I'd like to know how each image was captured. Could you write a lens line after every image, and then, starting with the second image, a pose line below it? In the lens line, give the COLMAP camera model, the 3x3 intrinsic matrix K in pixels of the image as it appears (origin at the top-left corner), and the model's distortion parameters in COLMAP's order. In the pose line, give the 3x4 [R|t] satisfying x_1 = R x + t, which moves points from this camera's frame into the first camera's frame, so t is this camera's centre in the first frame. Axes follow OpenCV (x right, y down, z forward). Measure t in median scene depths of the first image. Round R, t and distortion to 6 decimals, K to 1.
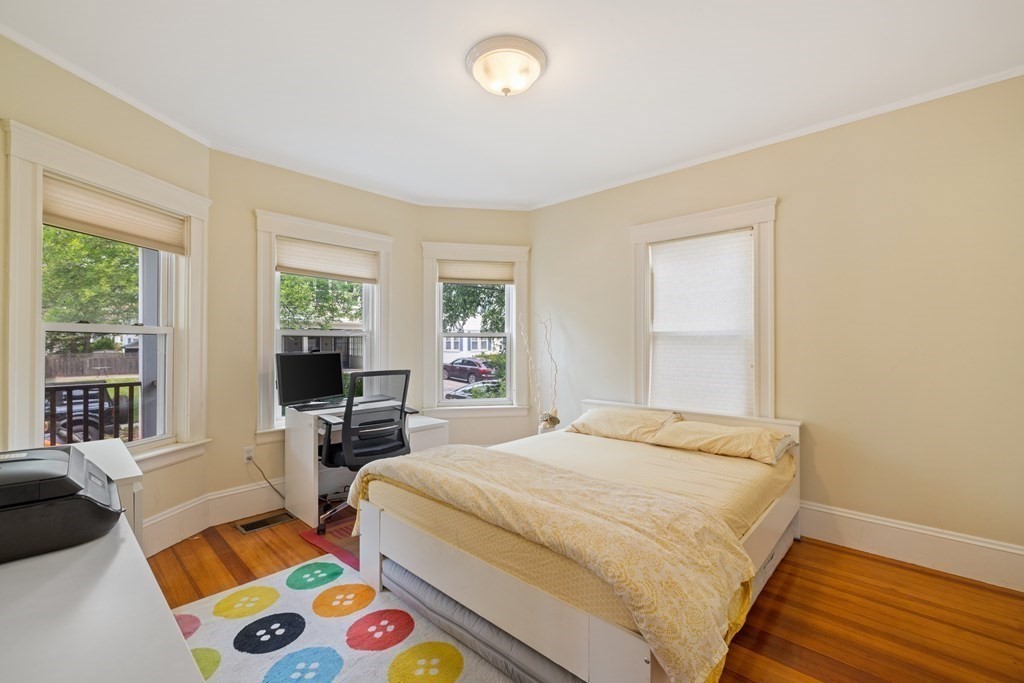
lens RADIAL K [[434.0, 0, 508.9], [0, 434.0, 342.5], [0, 0, 1]] dist [0.000454, 0.000938]
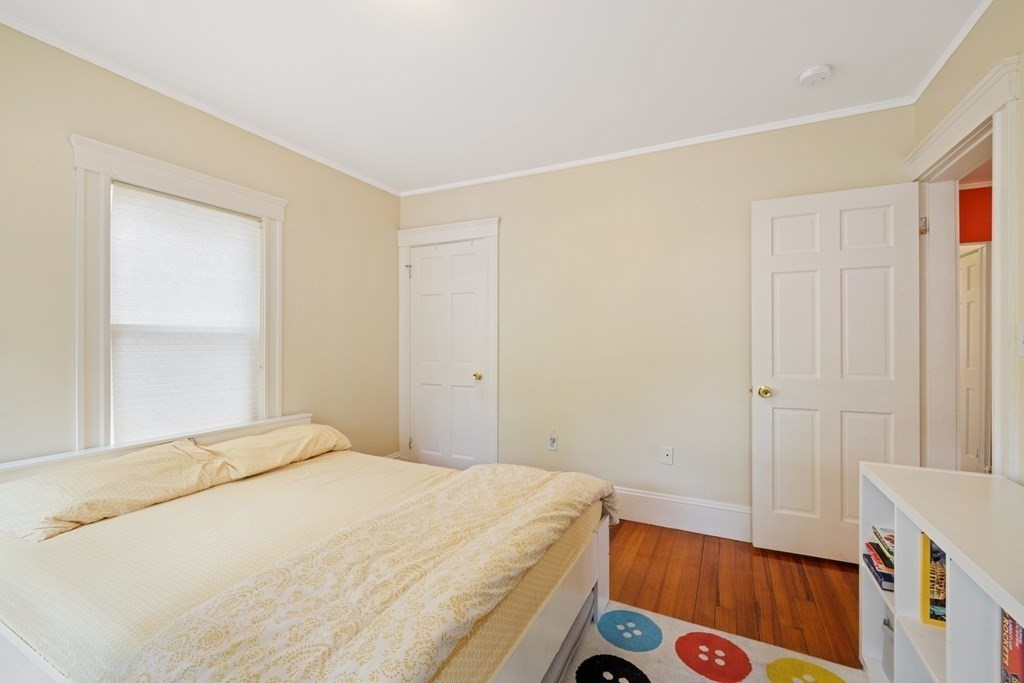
lens RADIAL K [[434.0, 0, 507.1], [0, 434.0, 340.9], [0, 0, 1]] dist [0.000454, 0.000938]
pose [[-0.276718, 0.001265, 0.960950, -0.514842], [-0.001668, 0.999997, -0.001797, -0.001011], [-0.960950, -0.002100, -0.276715, 0.779898]]
